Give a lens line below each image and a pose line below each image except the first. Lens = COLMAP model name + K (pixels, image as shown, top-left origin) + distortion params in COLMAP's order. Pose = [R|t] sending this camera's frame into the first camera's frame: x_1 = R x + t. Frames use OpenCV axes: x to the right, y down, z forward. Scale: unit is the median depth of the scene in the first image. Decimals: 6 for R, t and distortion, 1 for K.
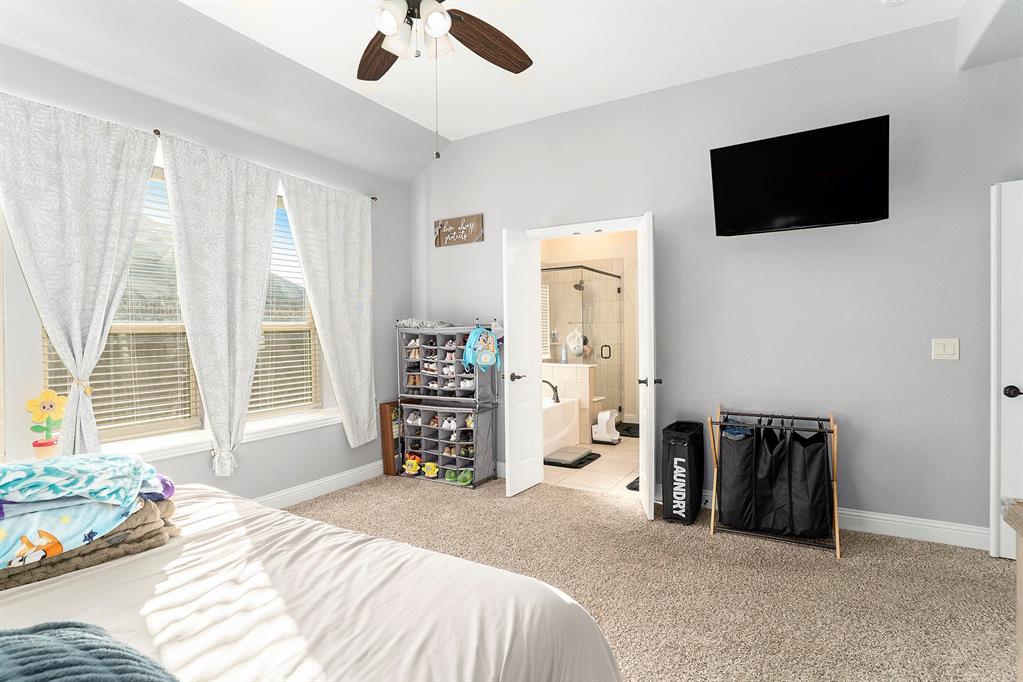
lens RADIAL K [[506.6, 0, 503.8], [0, 506.6, 339.2], [0, 0, 1]] dist [-0.059543, 0.005674]
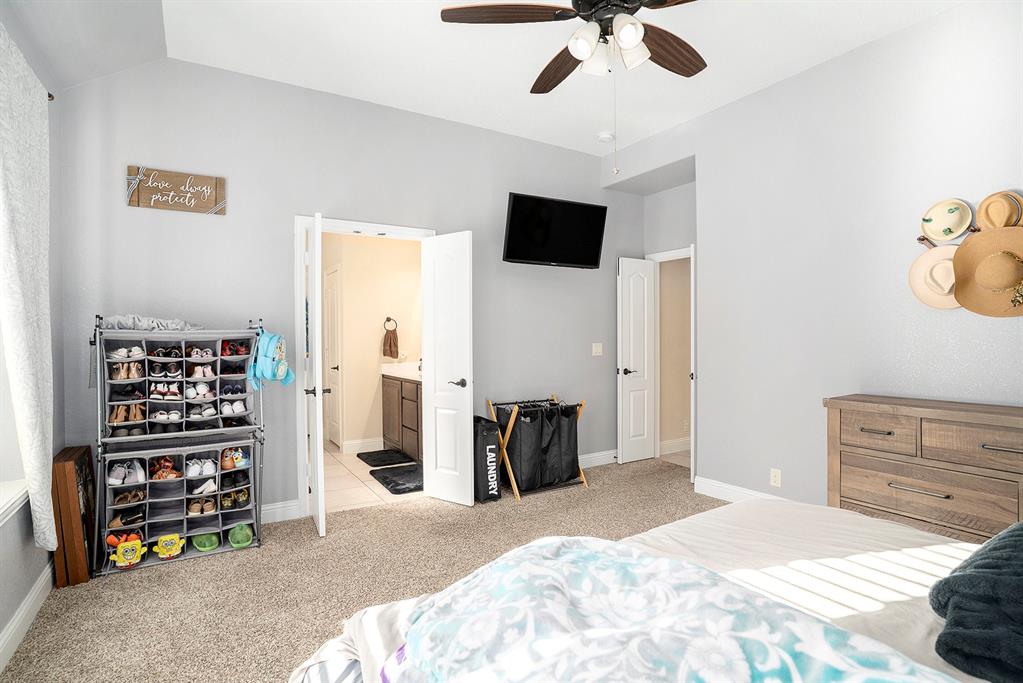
lens RADIAL K [[506.6, 0, 515.7], [0, 506.6, 339.0], [0, 0, 1]] dist [-0.059543, 0.005674]
pose [[0.454872, 0.008508, 0.890516, -0.512760], [0.012759, 0.999789, -0.016069, 0.005563], [-0.890465, 0.018672, 0.454668, 0.304650]]
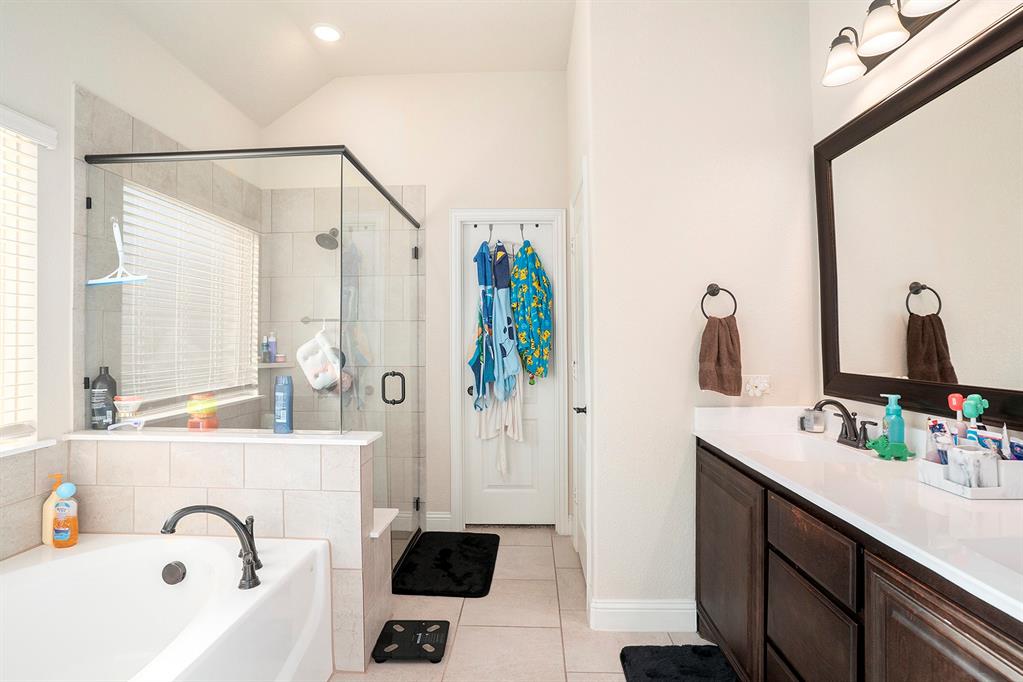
lens RADIAL K [[506.6, 0, 510.8], [0, 506.6, 336.8], [0, 0, 1]] dist [-0.059543, 0.005674]
pose [[0.876014, 0.010940, 0.482162, 0.129205], [-0.002749, 0.999840, -0.017691, -0.016381], [-0.482279, 0.014172, 0.875903, 0.892771]]
